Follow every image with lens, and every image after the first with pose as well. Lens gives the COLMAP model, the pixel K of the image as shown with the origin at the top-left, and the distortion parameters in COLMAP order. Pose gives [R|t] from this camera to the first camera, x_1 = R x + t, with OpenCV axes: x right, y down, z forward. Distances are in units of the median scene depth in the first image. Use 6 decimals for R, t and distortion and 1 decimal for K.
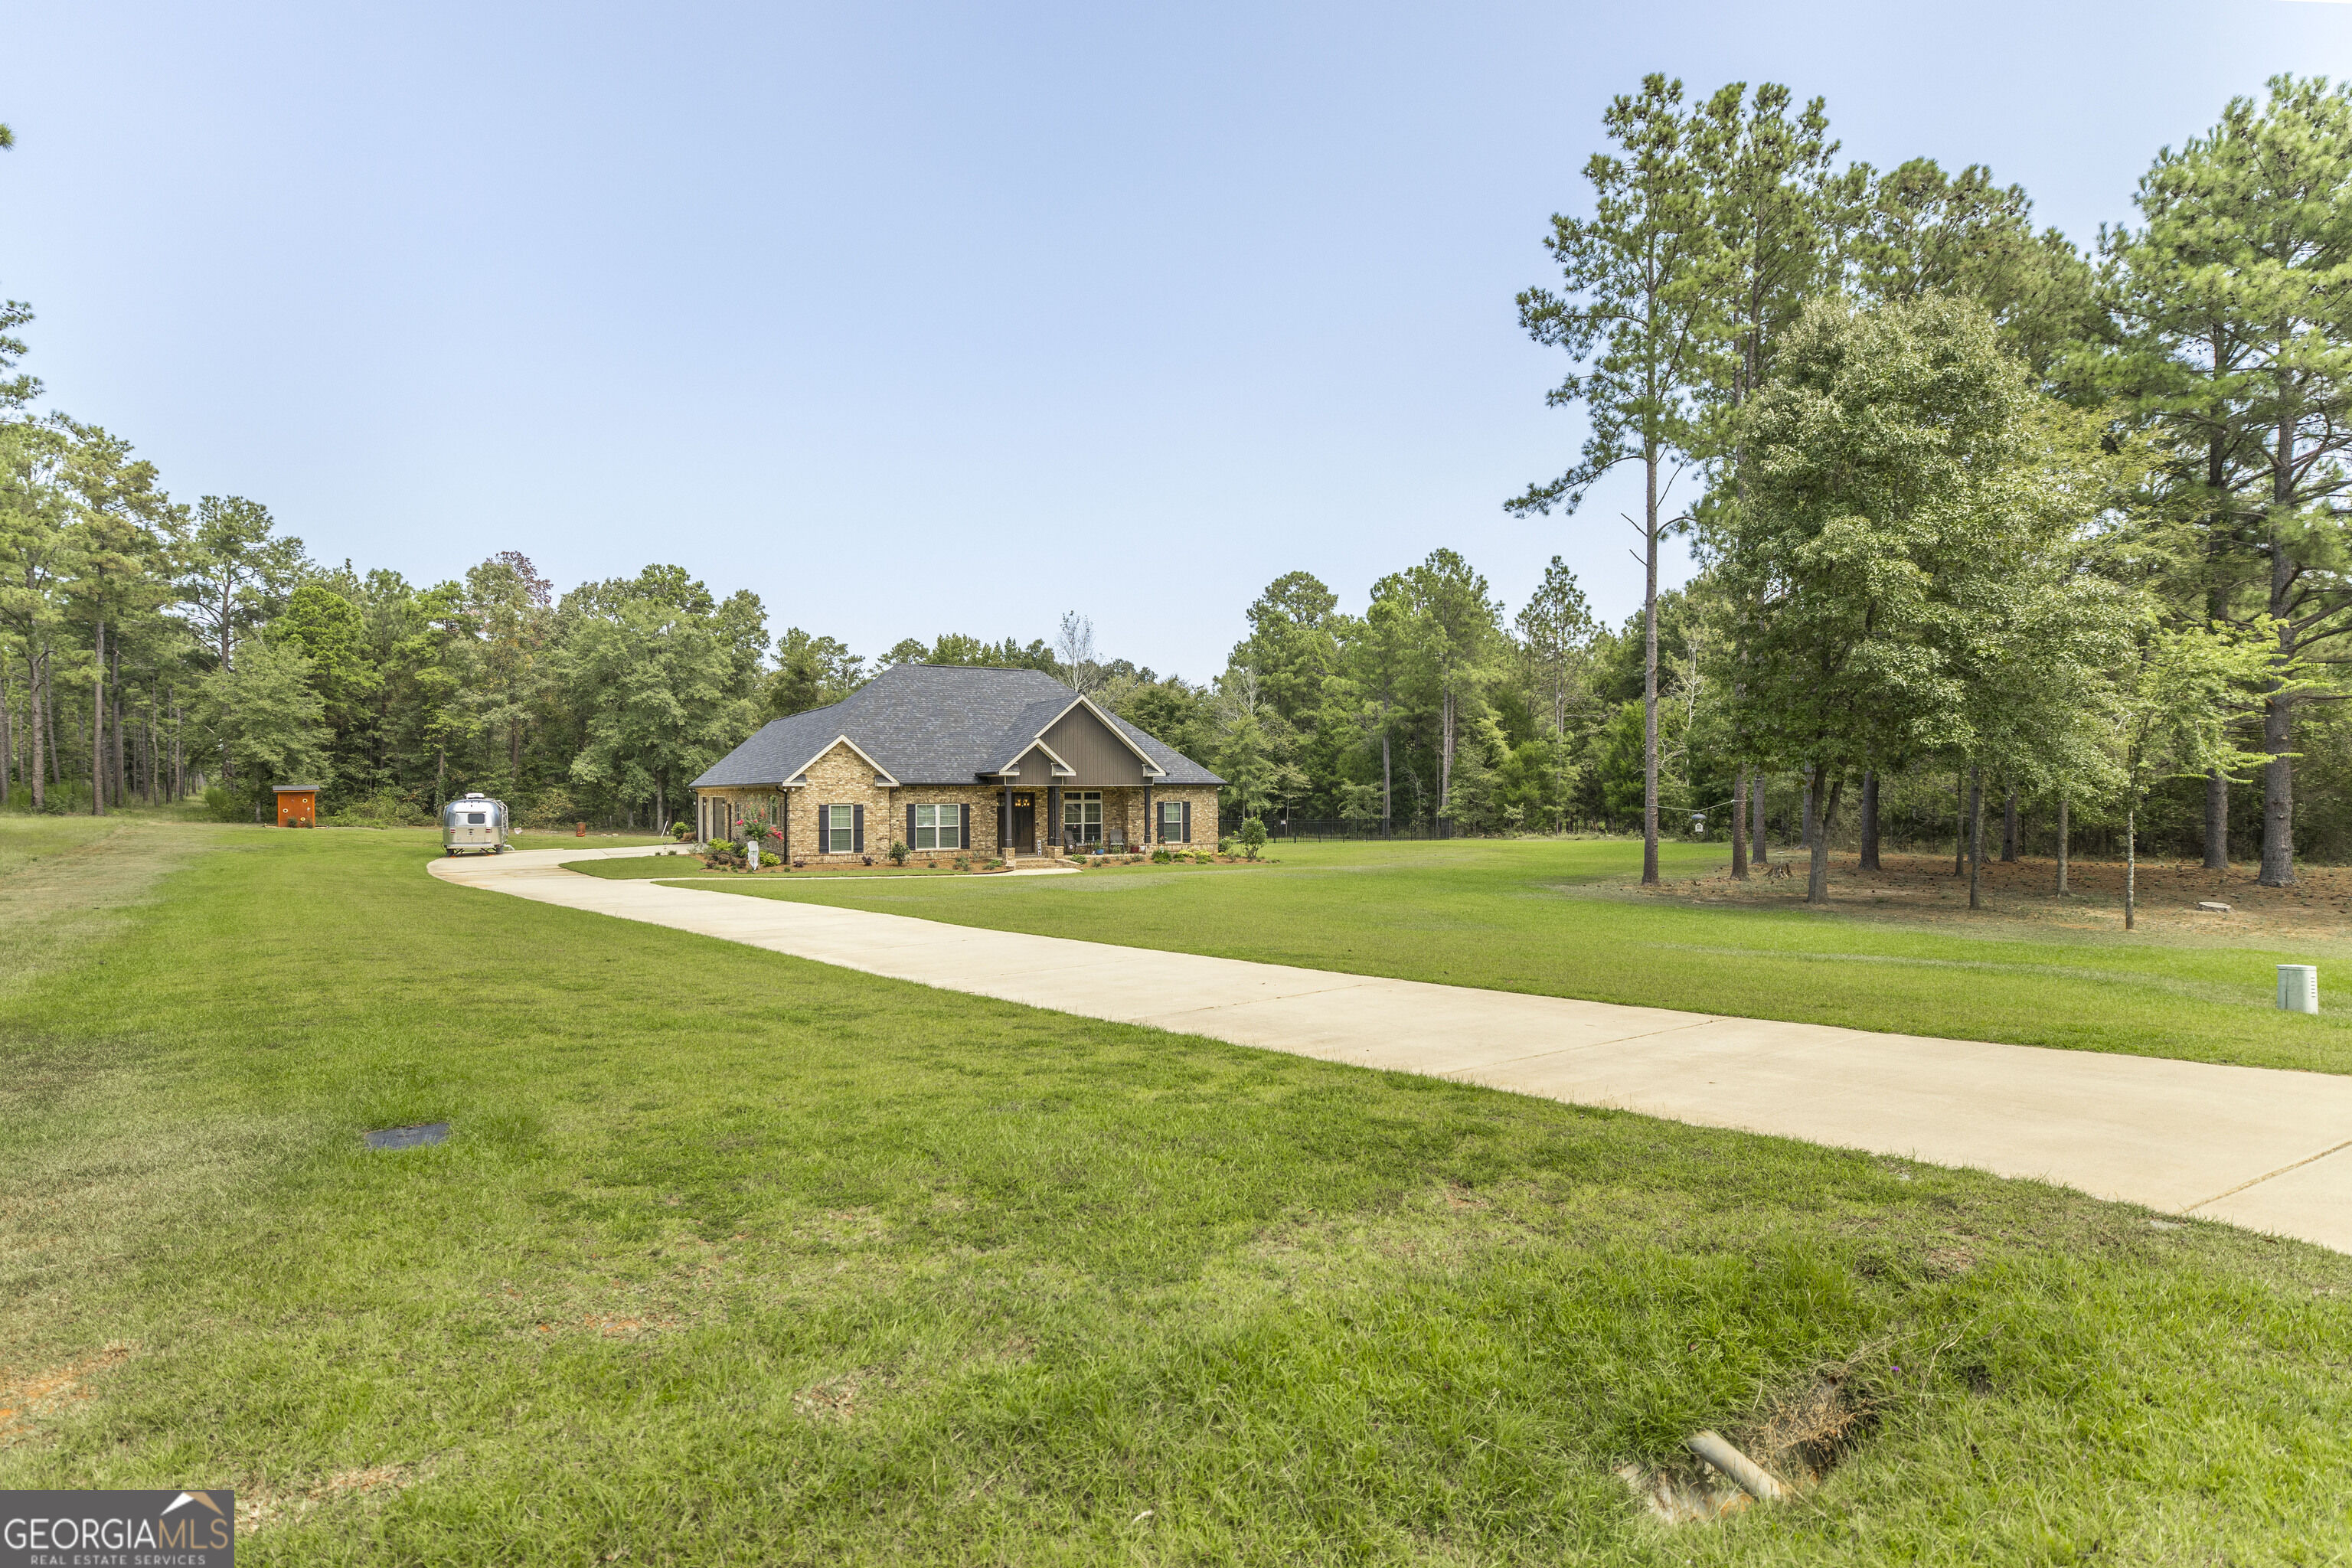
lens RADIAL K [[1256.4, 0, 1191.3], [0, 1256.4, 791.5], [0, 0, 1]] dist [0.005061, -0.000373]
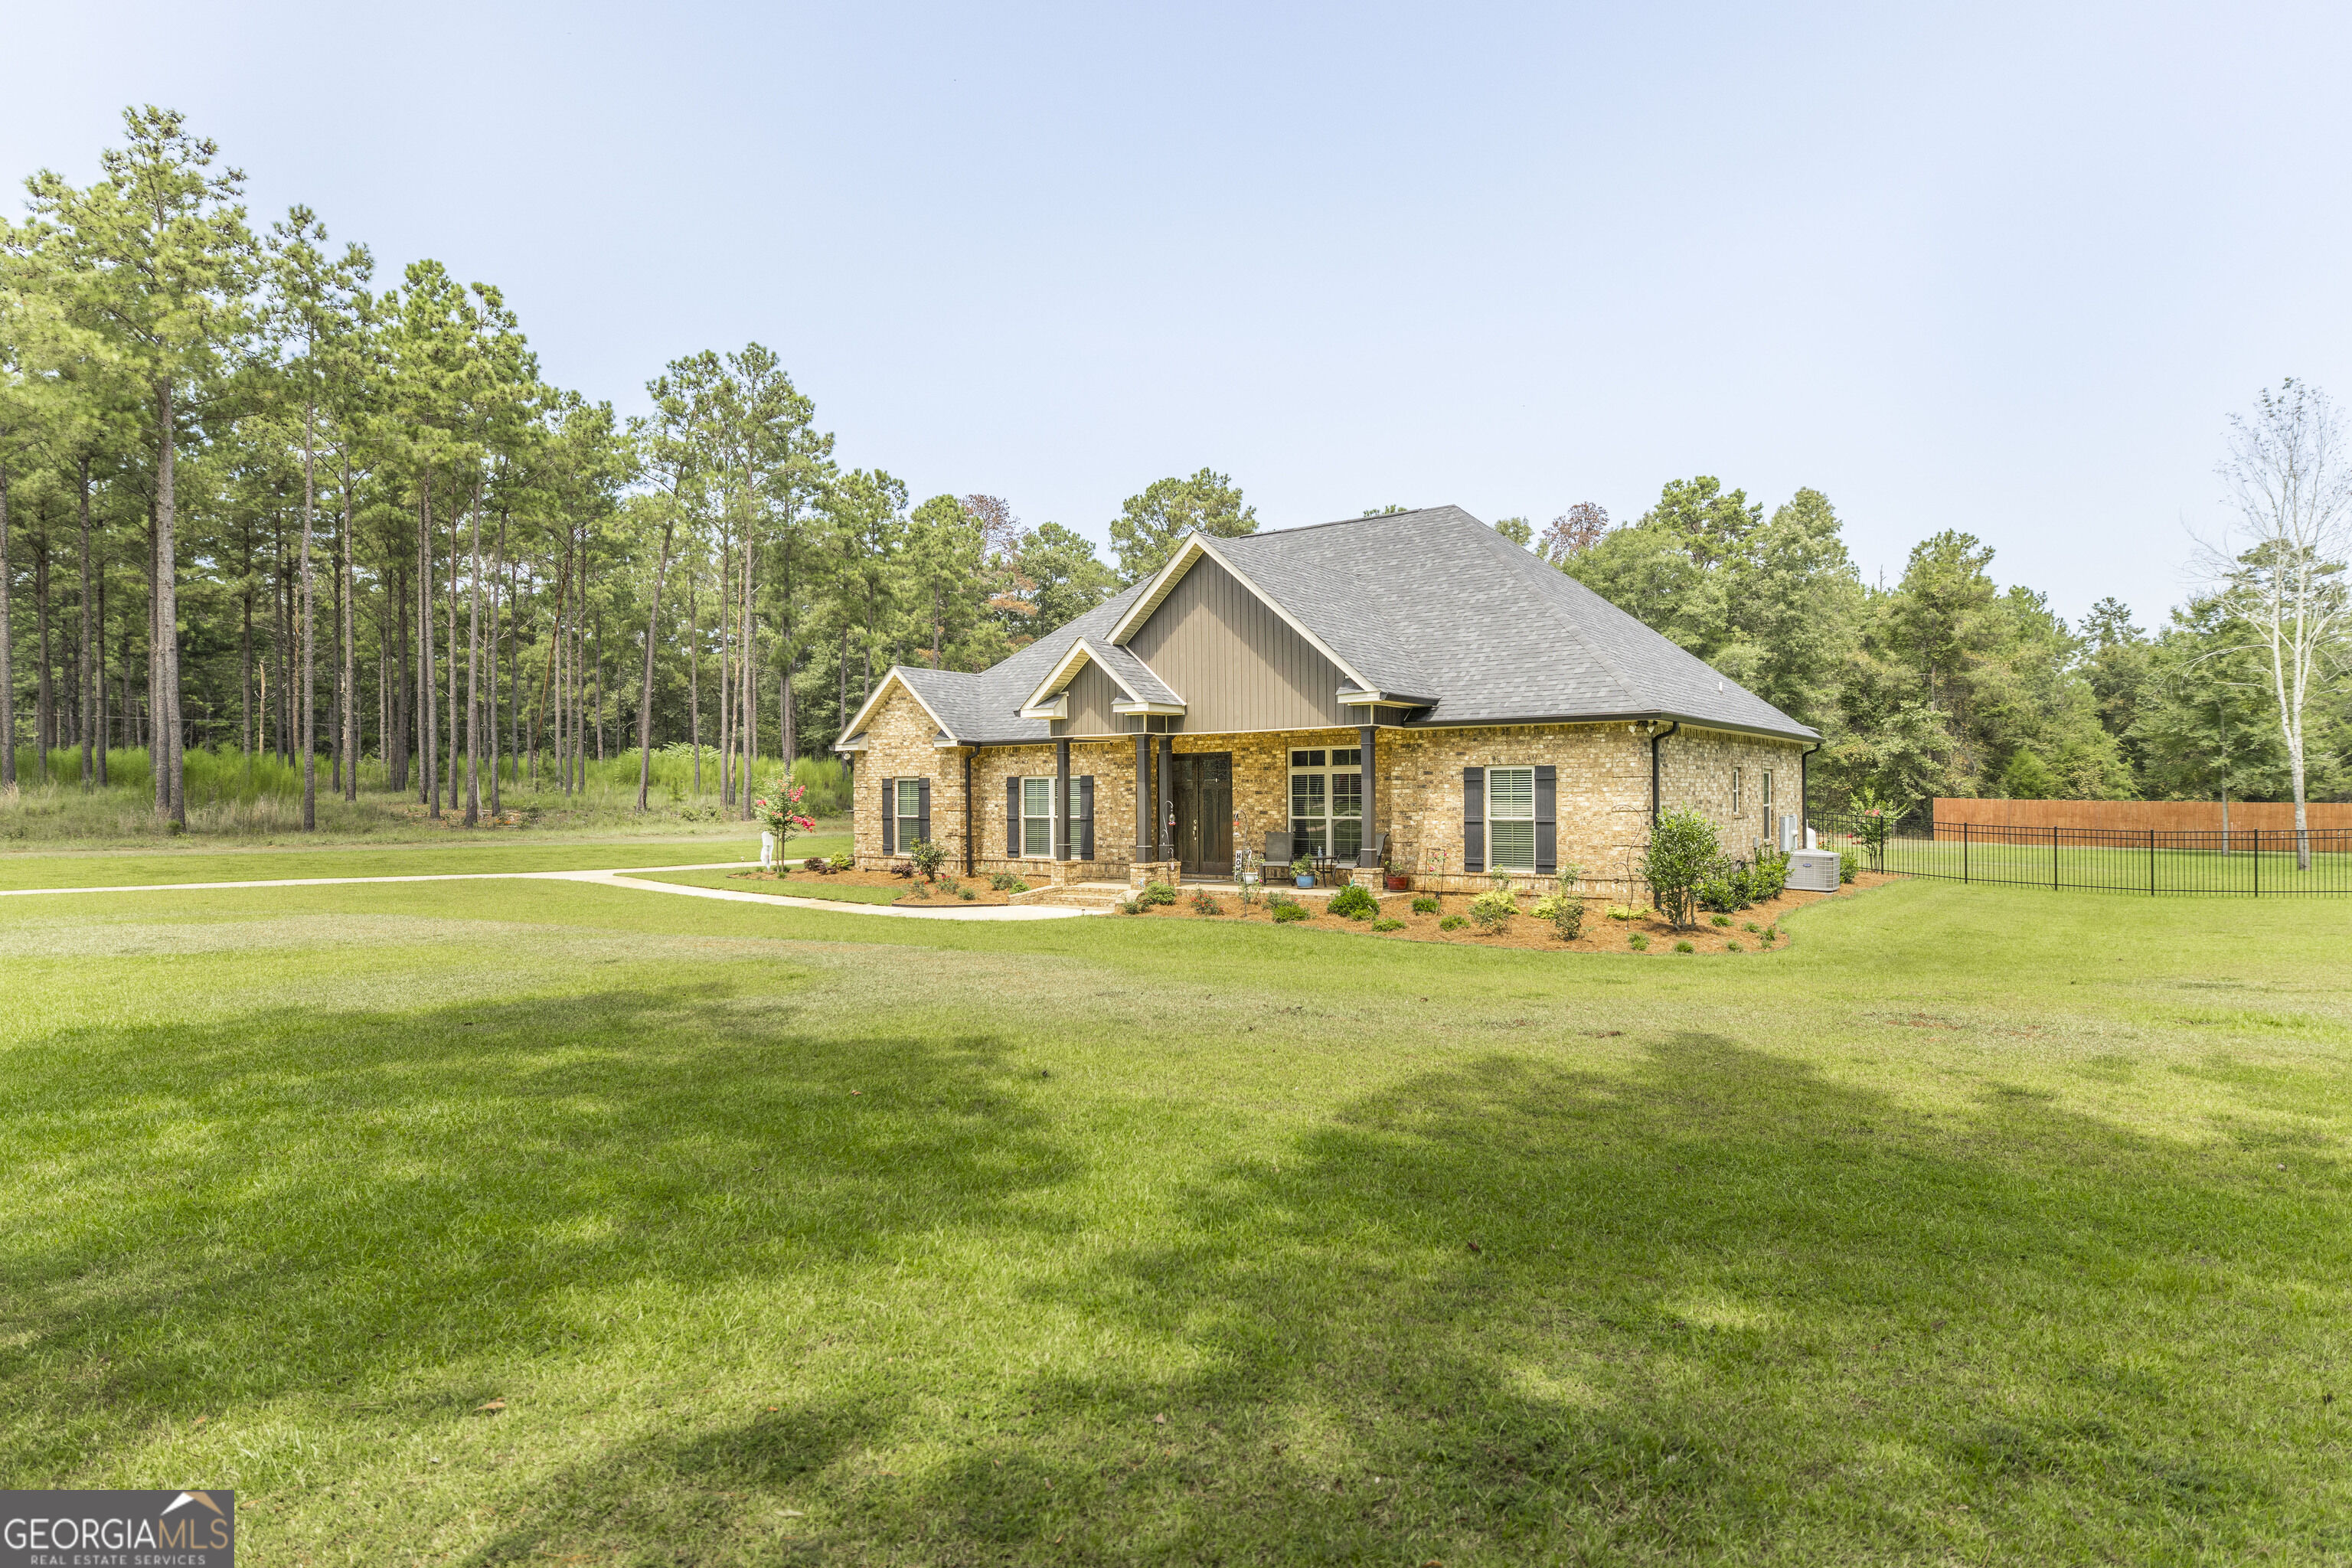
lens RADIAL K [[1266.8, 0, 1176.0], [0, 1266.8, 784.0], [0, 0, 1]] dist [0.003239, 0.000133]
pose [[0.416043, -0.005328, -0.909330, 0.273502], [0.008740, 0.999960, -0.001860, 0.012167], [0.909303, -0.007174, 0.416073, 0.672883]]
